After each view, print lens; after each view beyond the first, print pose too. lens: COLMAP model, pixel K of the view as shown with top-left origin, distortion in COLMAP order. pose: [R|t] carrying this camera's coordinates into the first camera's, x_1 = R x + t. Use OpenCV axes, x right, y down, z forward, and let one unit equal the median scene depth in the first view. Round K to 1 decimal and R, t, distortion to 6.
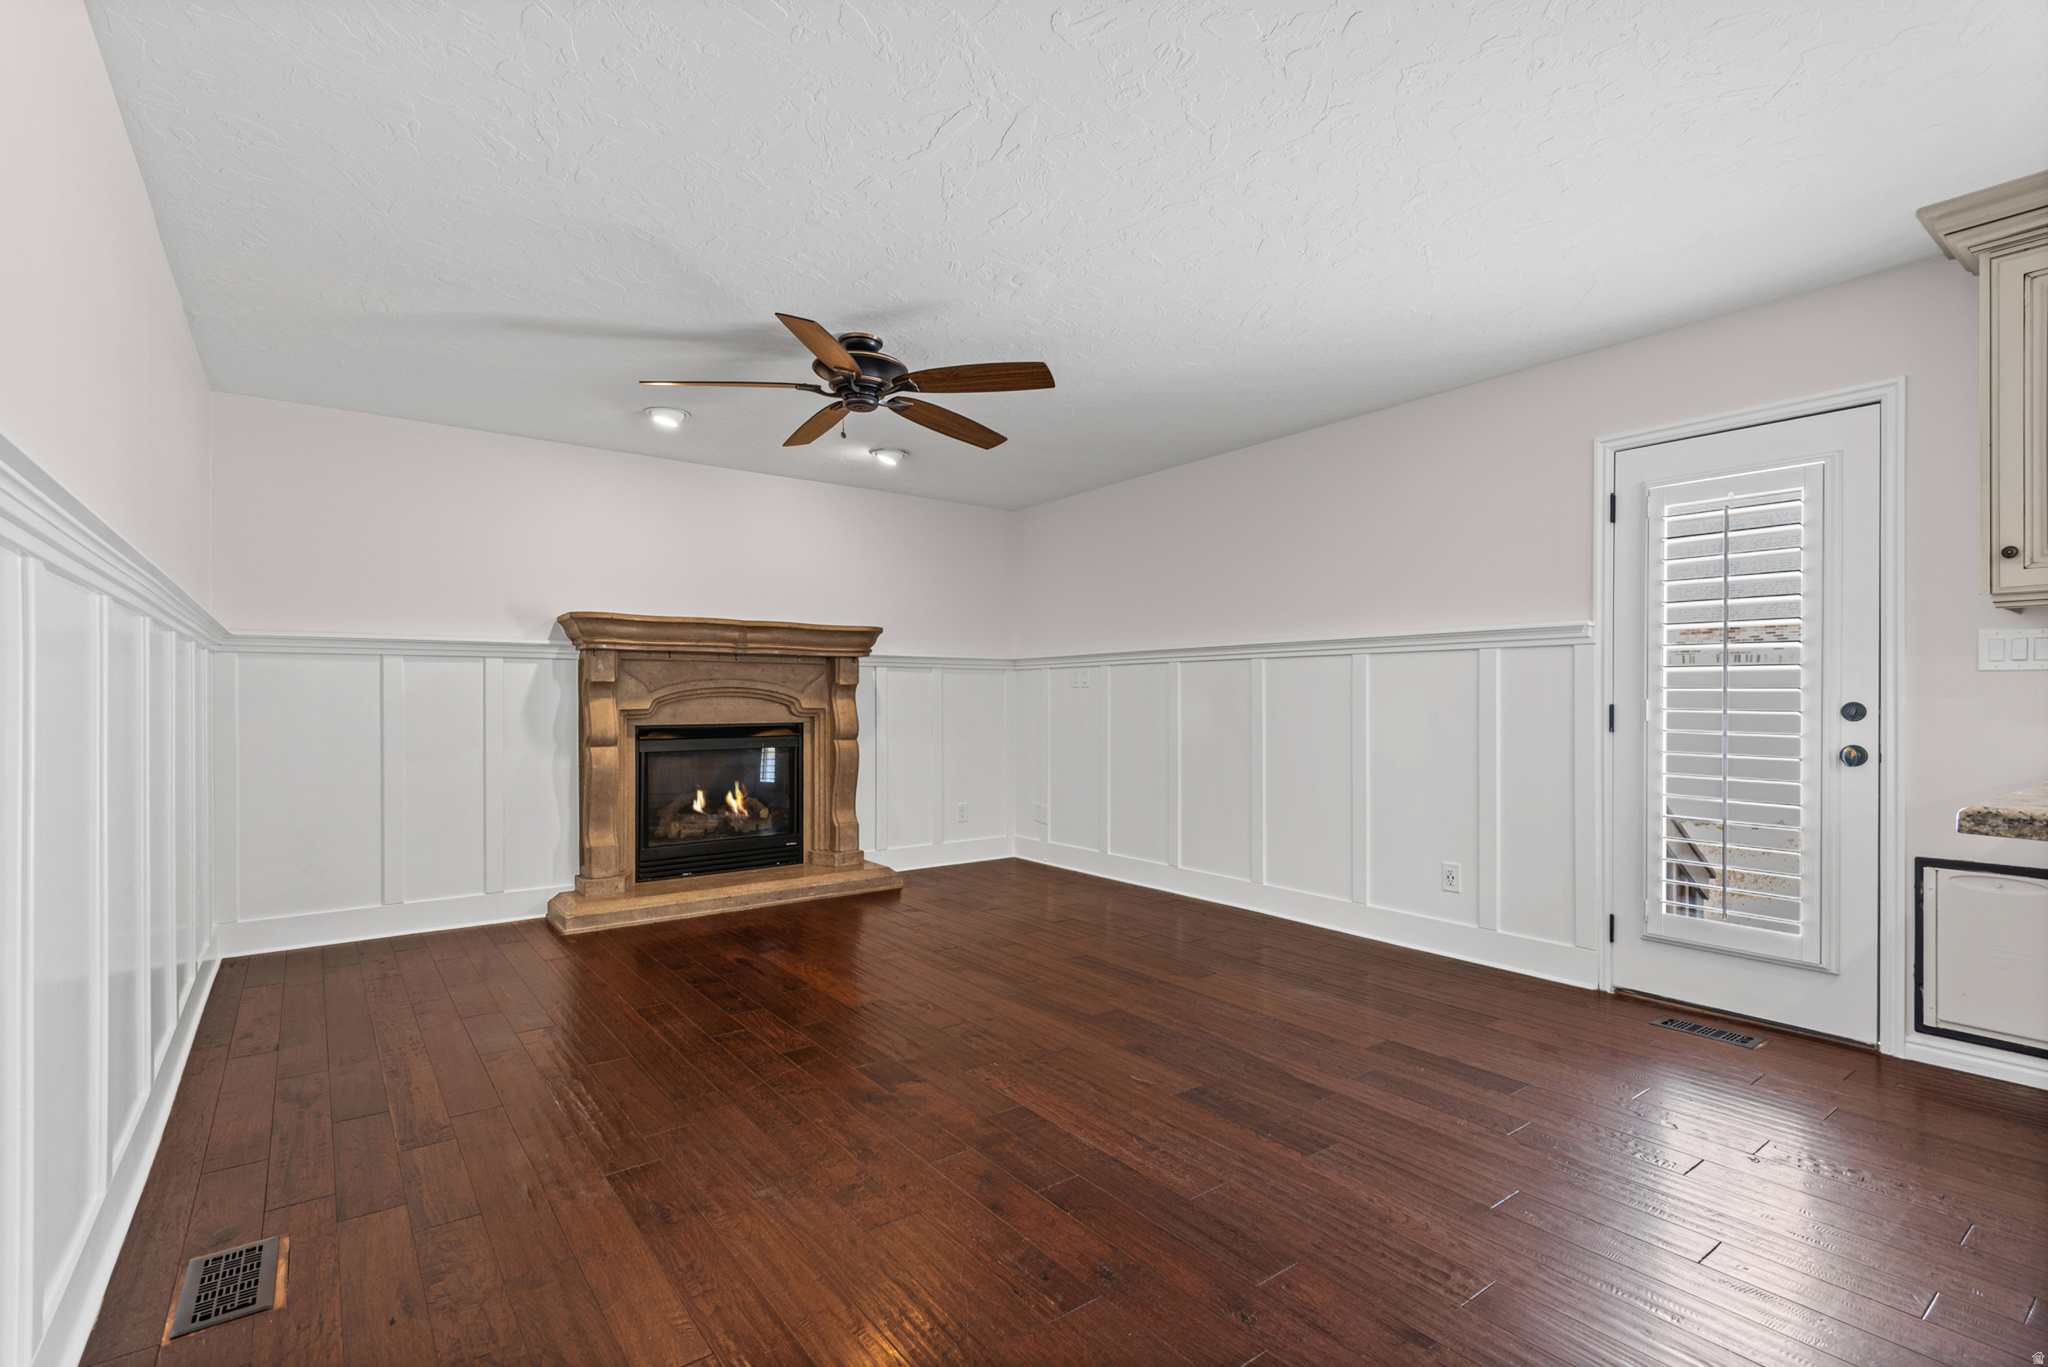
lens RADIAL K [[935.5, 0, 1026.5], [0, 935.5, 690.1], [0, 0, 1]] dist [-0.000504, -0.000196]
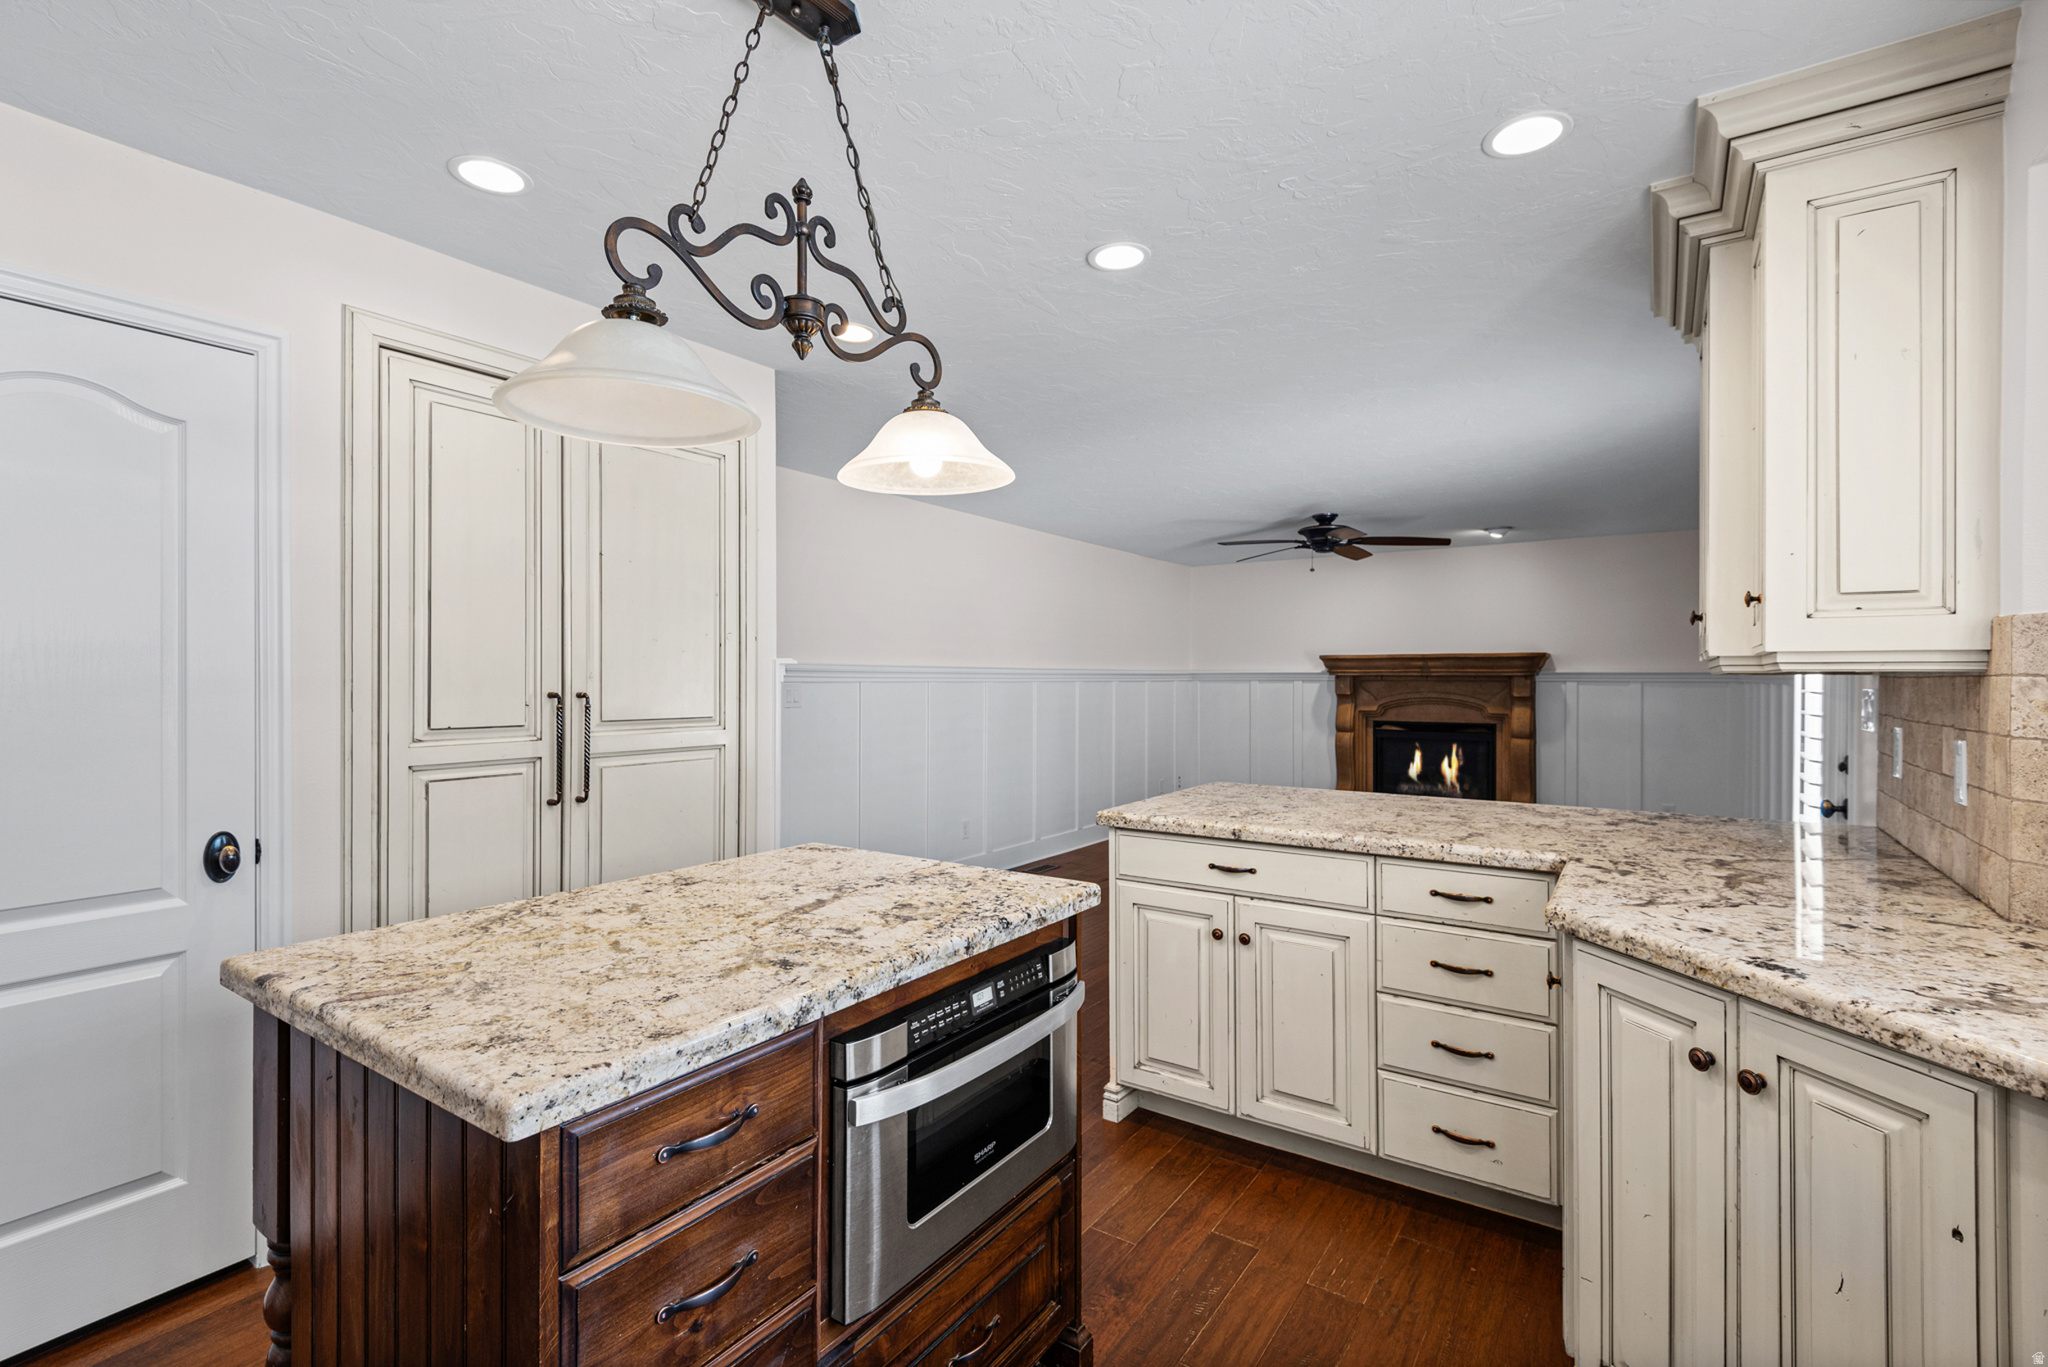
lens RADIAL K [[935.5, 0, 1024.3], [0, 935.5, 679.9], [0, 0, 1]] dist [-0.000504, -0.000196]
pose [[0.307387, 0.000512, -0.951585, 0.962788], [0.002414, 0.999996, 0.001318, -0.037357], [0.951582, -0.002702, 0.307384, -0.086893]]
